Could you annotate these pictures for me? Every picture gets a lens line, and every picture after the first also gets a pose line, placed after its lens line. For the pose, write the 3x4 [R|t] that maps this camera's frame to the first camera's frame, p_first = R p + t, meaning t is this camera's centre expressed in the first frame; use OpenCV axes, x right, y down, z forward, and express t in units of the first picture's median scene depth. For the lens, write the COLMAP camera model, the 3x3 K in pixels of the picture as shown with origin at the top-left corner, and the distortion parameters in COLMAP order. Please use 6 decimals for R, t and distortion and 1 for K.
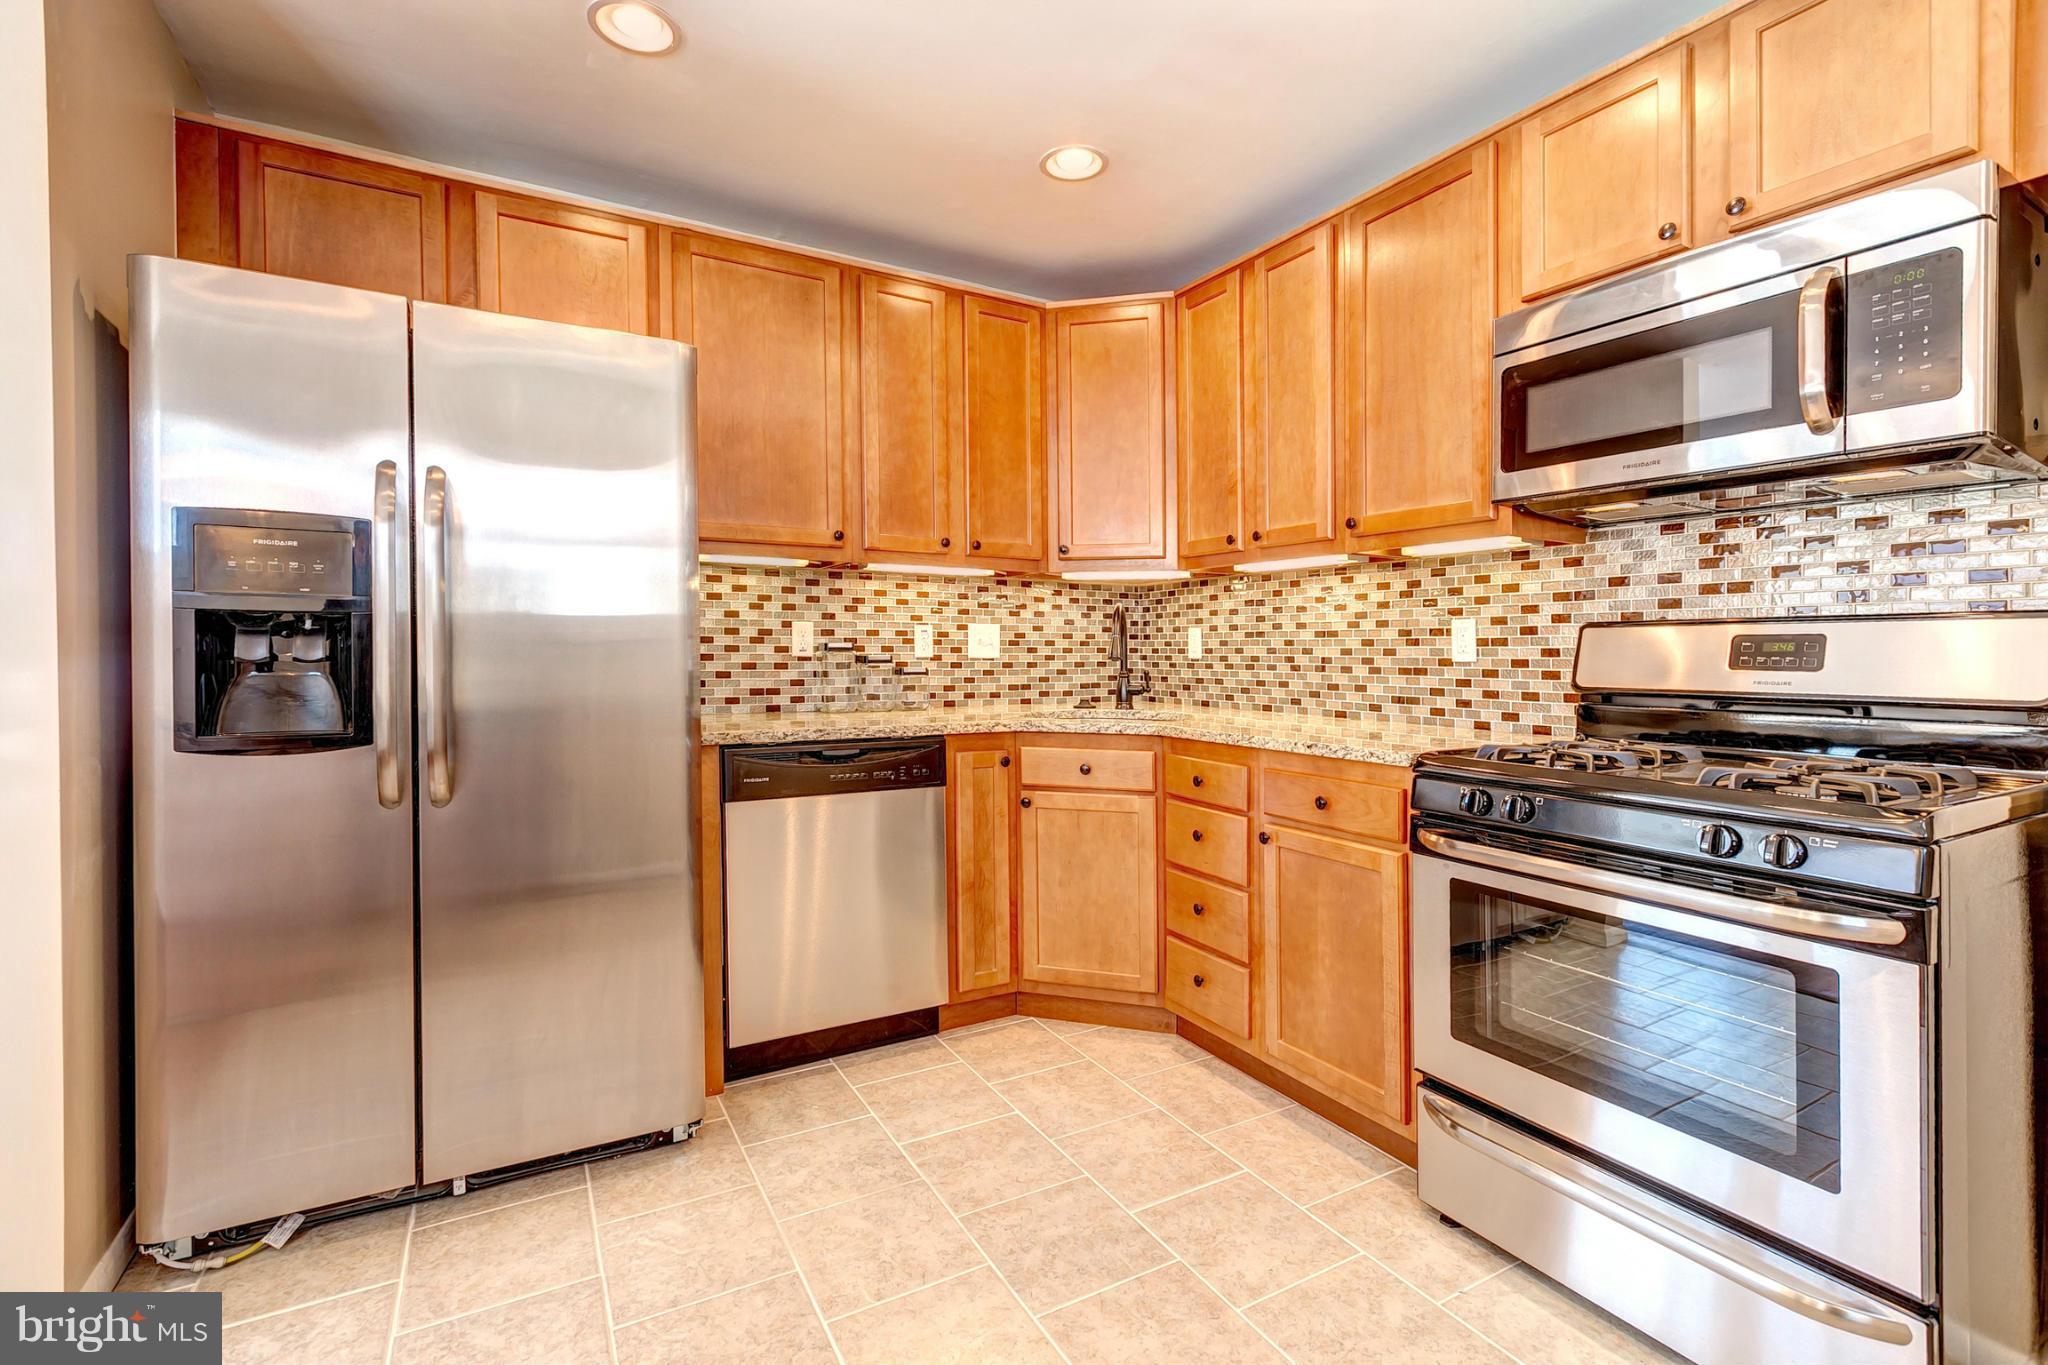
lens RADIAL K [[919.0, 0, 1039.5], [0, 919.0, 654.8], [0, 0, 1]] dist [-0.000726, 0.000296]
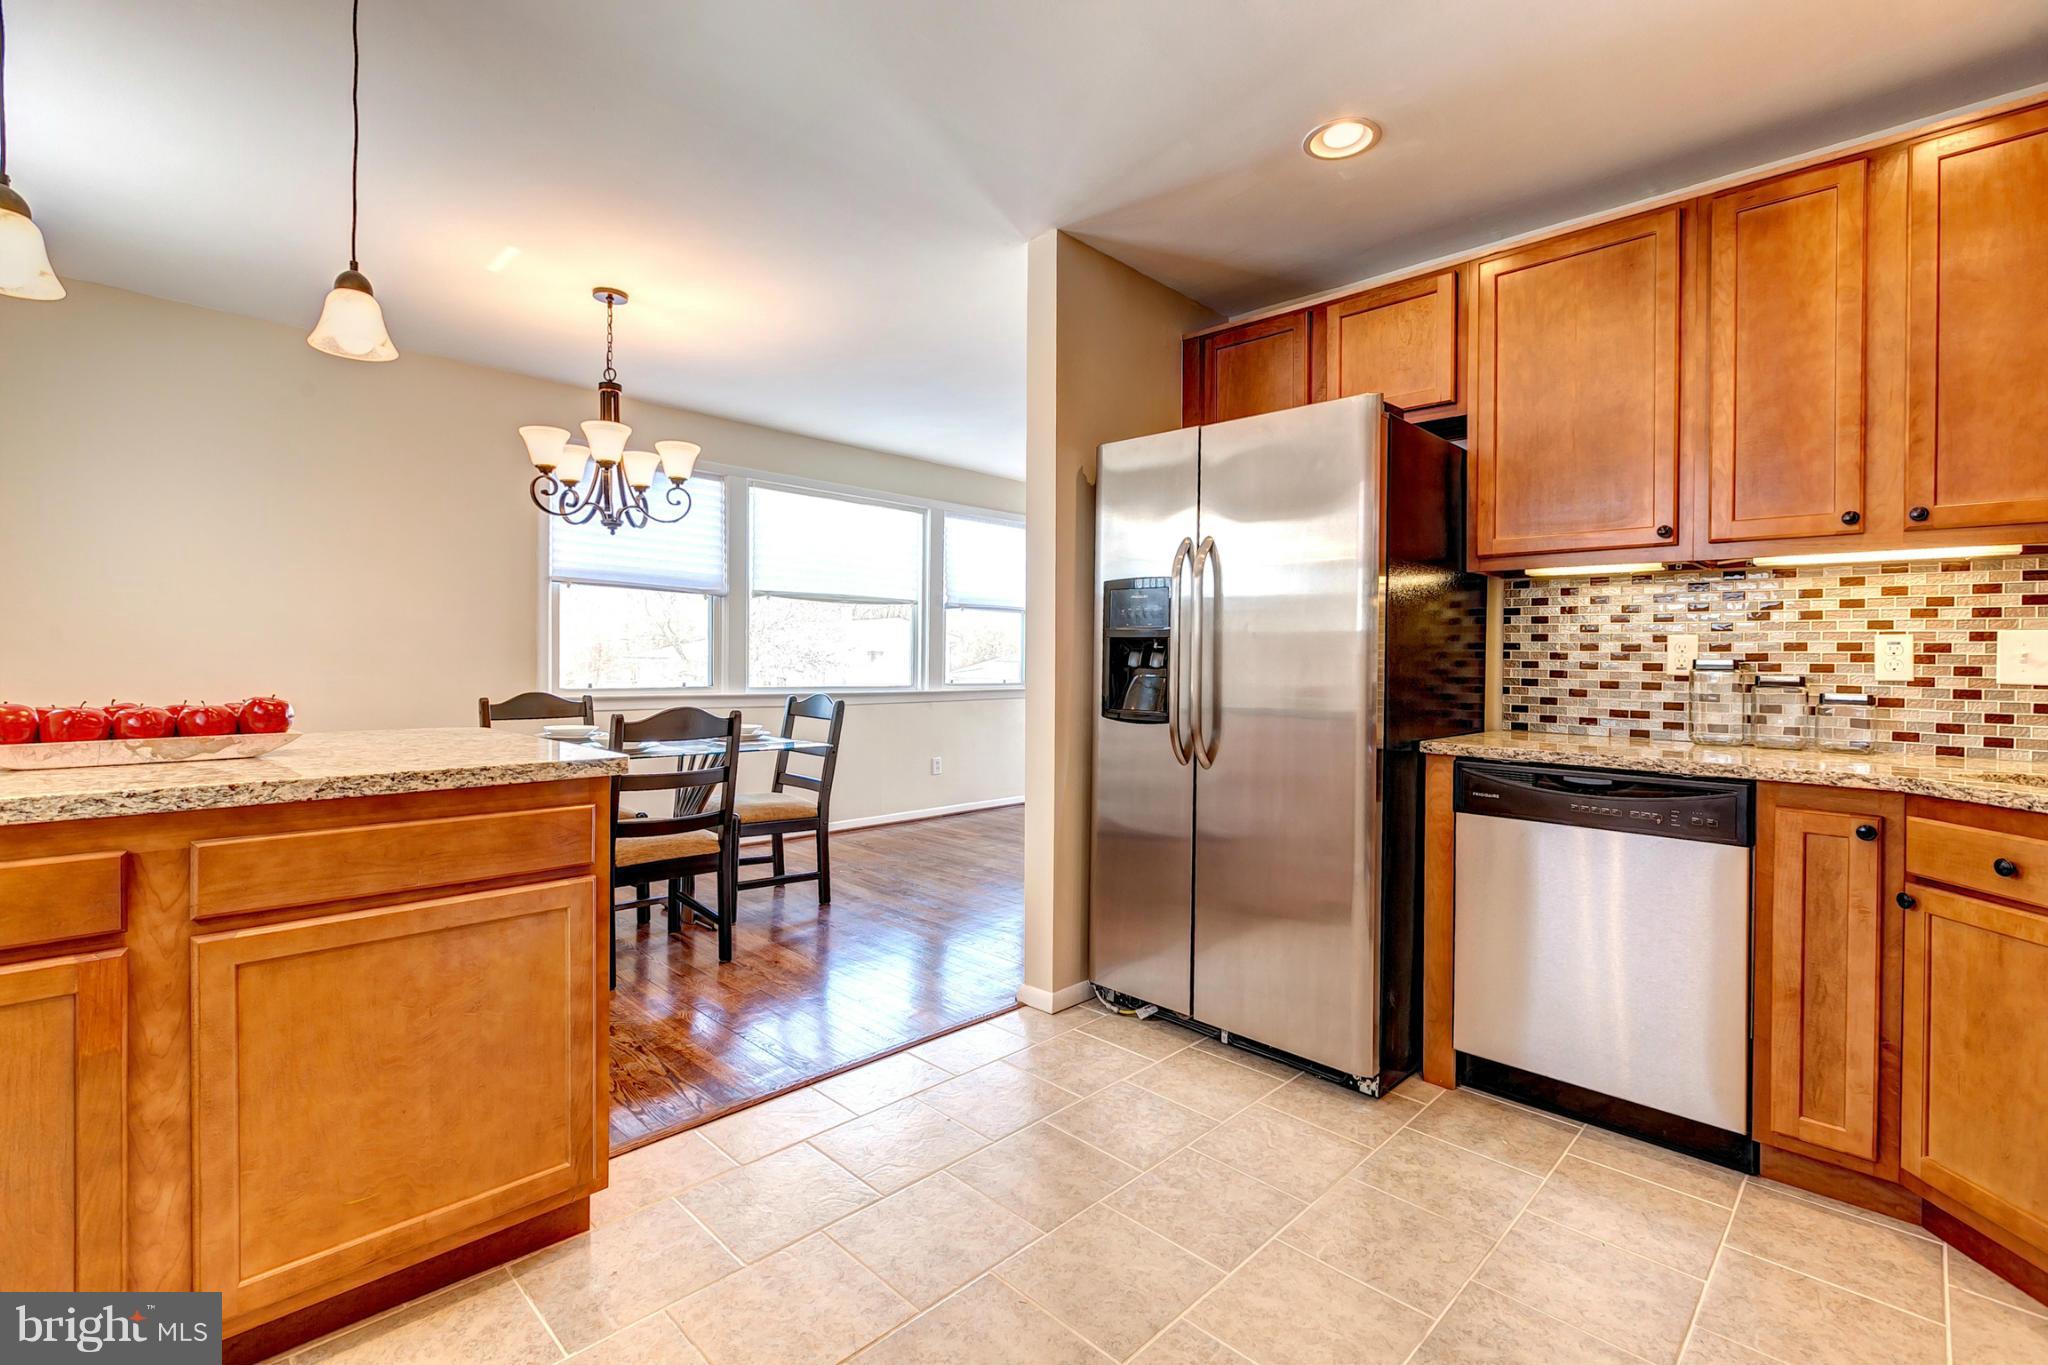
lens RADIAL K [[919.0, 0, 1008.4], [0, 919.0, 683.2], [0, 0, 1]] dist [-0.000726, 0.000296]
pose [[0.261738, 0.025870, -0.964792, 0.459545], [-0.018818, 0.999587, 0.021698, 0.002326], [0.964955, 0.012476, 0.262117, 0.210152]]
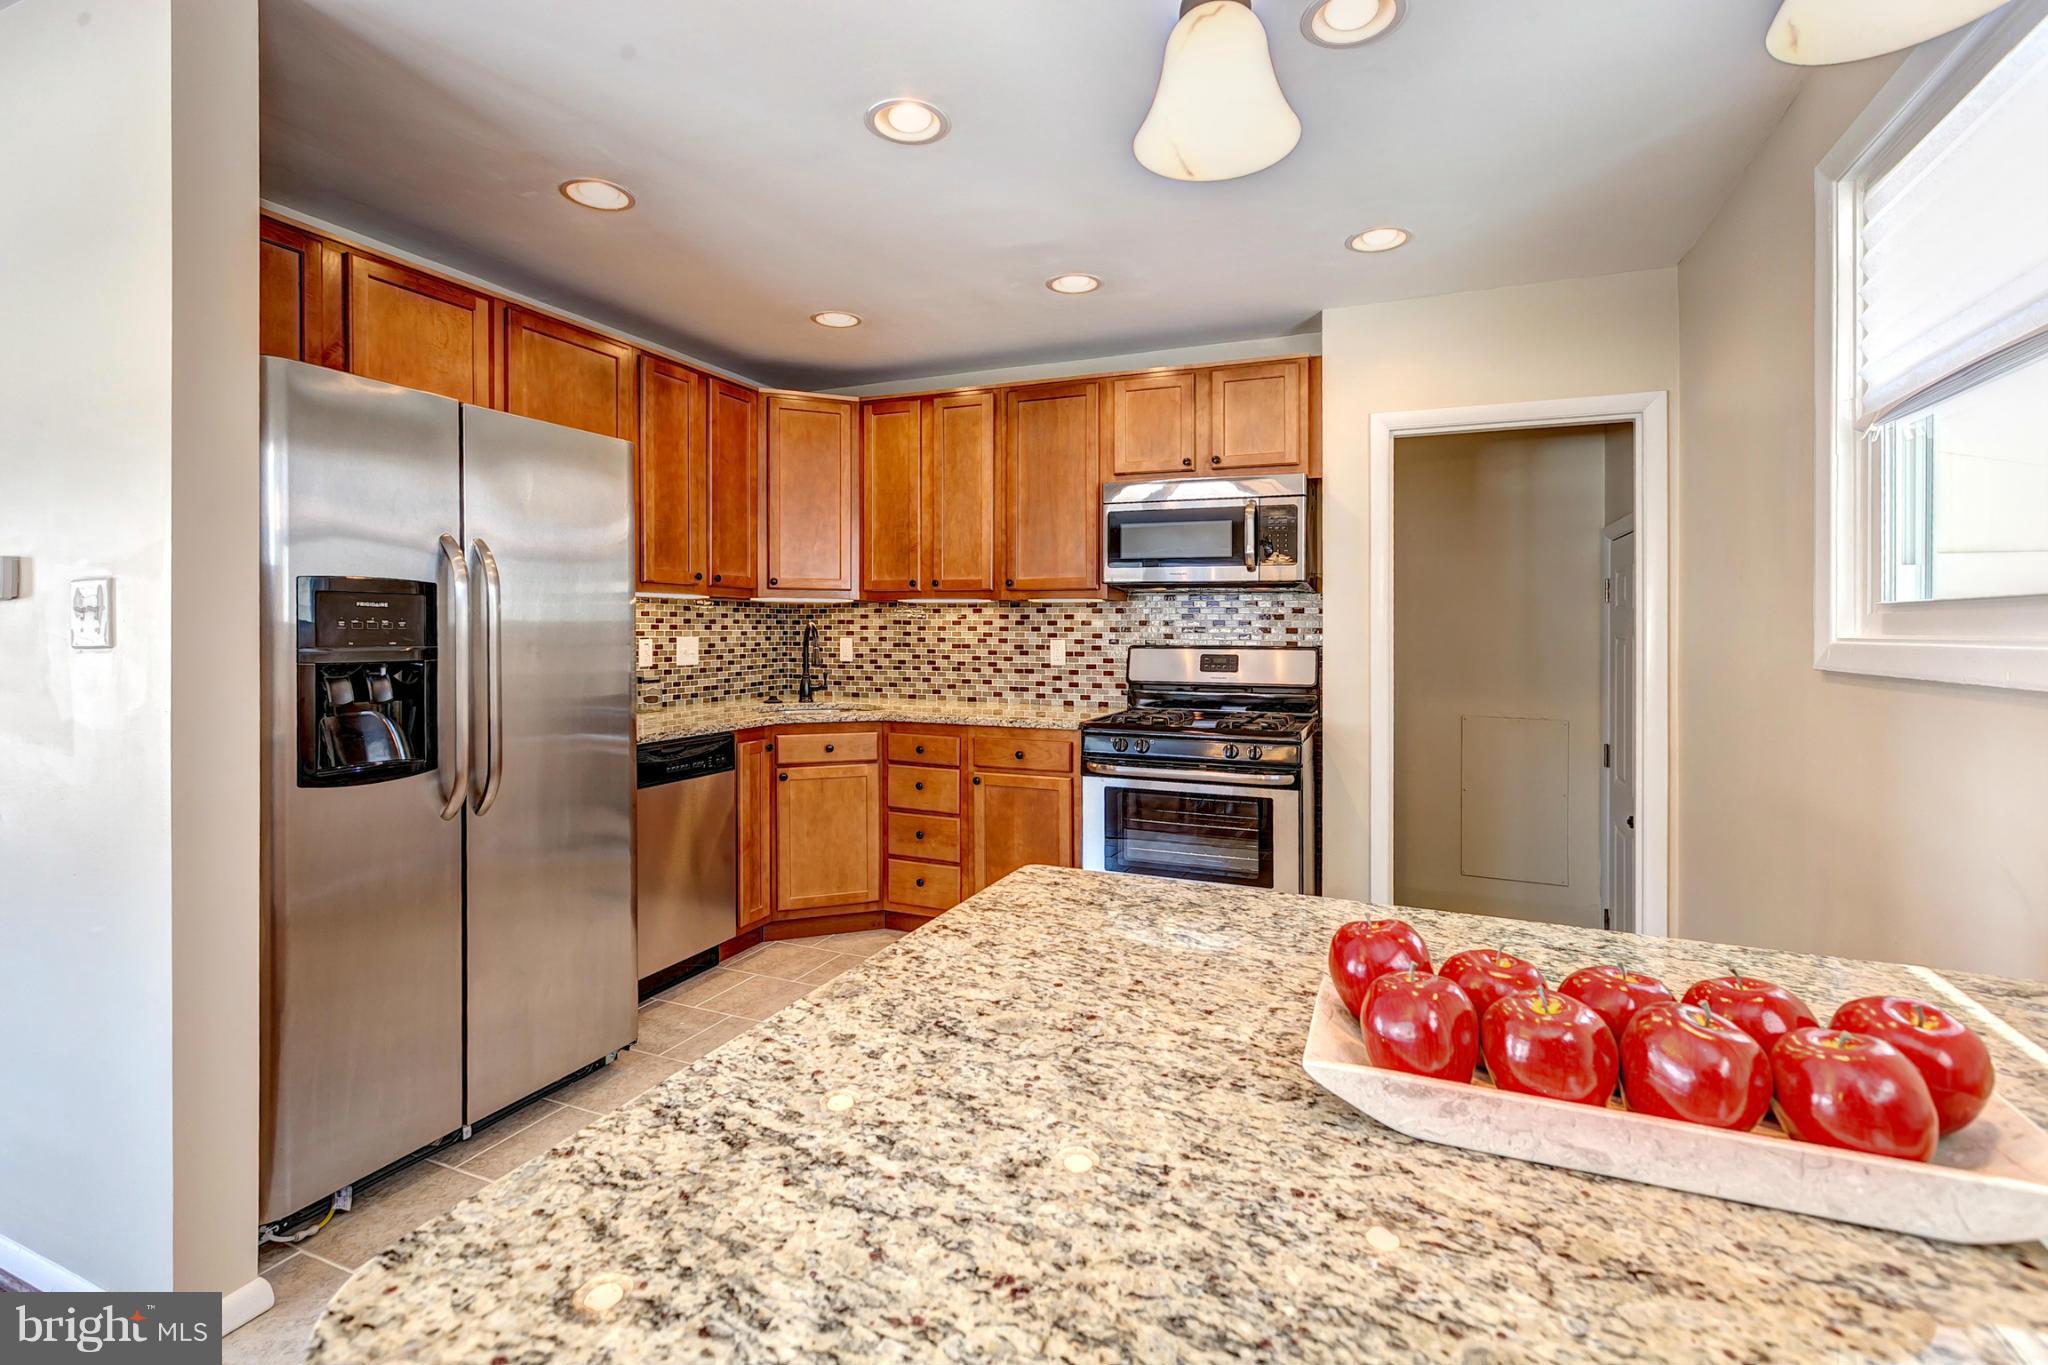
lens RADIAL K [[919.0, 0, 1008.6], [0, 919.0, 625.7], [0, 0, 1]] dist [-0.000726, 0.000296]
pose [[0.811153, -0.001368, 0.584832, -0.542362], [0.003649, 0.999990, -0.002723, -0.055772], [-0.584822, 0.004343, 0.811150, -0.281081]]
